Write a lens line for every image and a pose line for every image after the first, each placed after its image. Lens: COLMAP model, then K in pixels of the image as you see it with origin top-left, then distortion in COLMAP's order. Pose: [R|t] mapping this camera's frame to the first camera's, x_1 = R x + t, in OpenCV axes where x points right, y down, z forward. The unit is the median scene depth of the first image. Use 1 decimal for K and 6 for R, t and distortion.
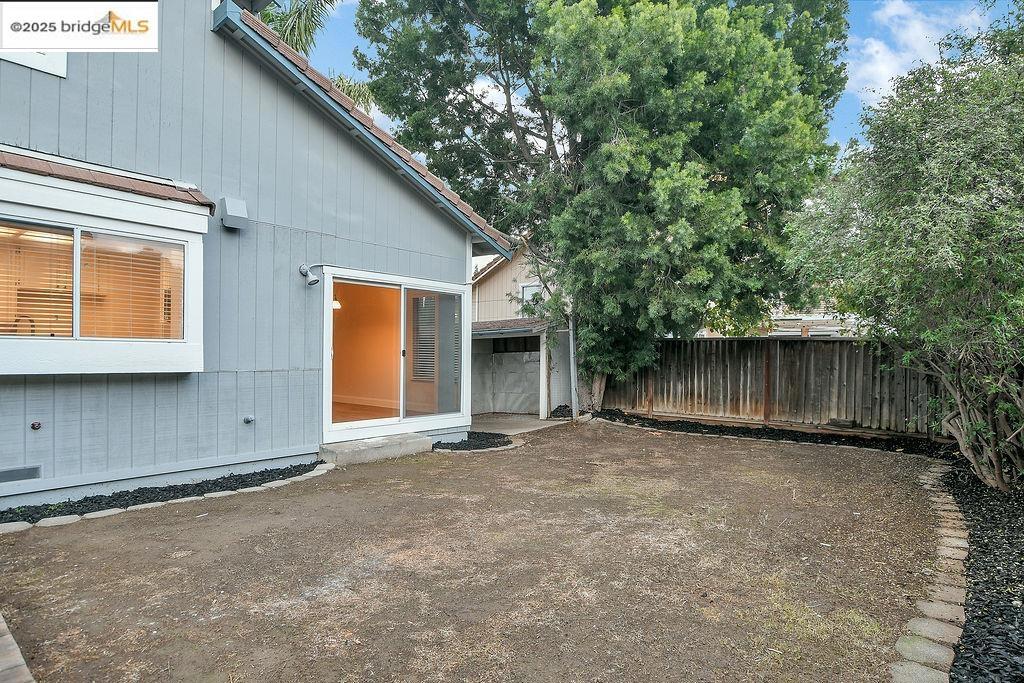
lens RADIAL K [[551.2, 0, 514.5], [0, 551.2, 351.8], [0, 0, 1]] dist [-0.027564, 0.006160]
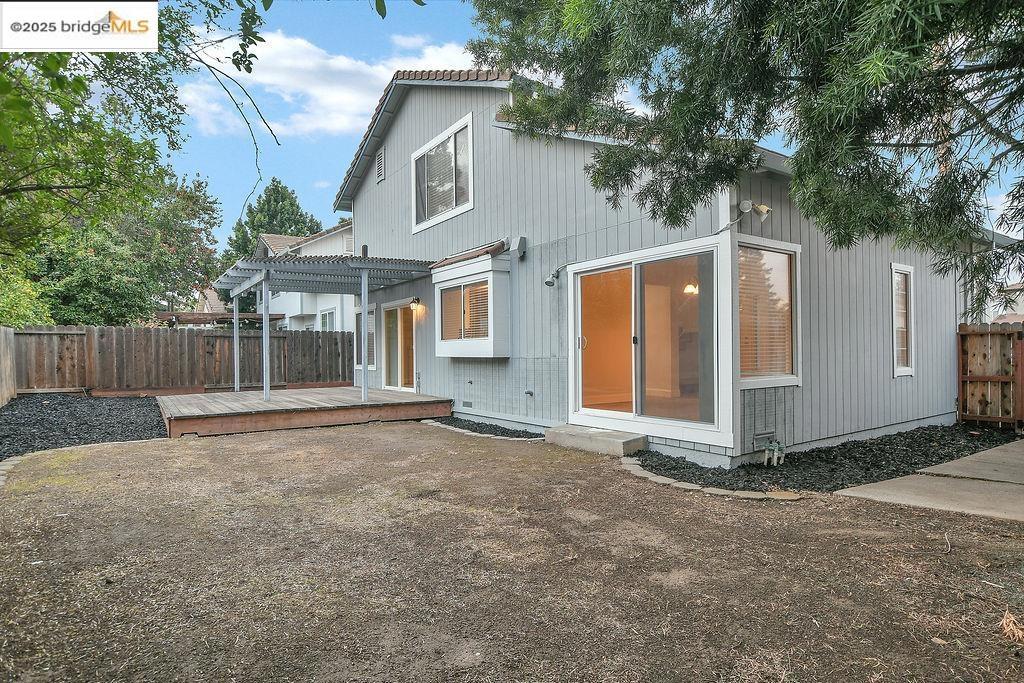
lens RADIAL K [[551.2, 0, 522.0], [0, 551.2, 348.3], [0, 0, 1]] dist [-0.027564, 0.006160]
pose [[-0.245283, -0.008691, -0.969413, 0.602487], [0.020260, 0.999695, -0.014089, 0.021278], [0.969240, -0.023097, -0.245032, 0.919652]]
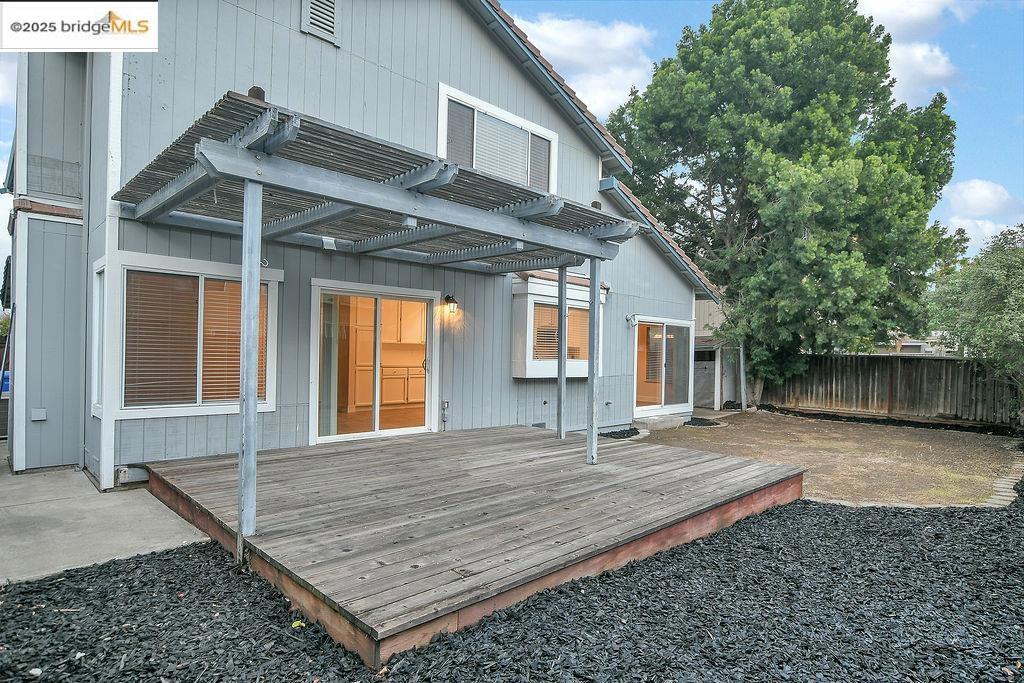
lens RADIAL K [[551.2, 0, 514.7], [0, 551.2, 345.6], [0, 0, 1]] dist [-0.027564, 0.006160]
pose [[0.995033, 0.012535, -0.098754, -0.427155], [-0.013361, 0.999881, -0.007707, -0.032372], [0.098646, 0.008988, 0.995082, -0.583901]]
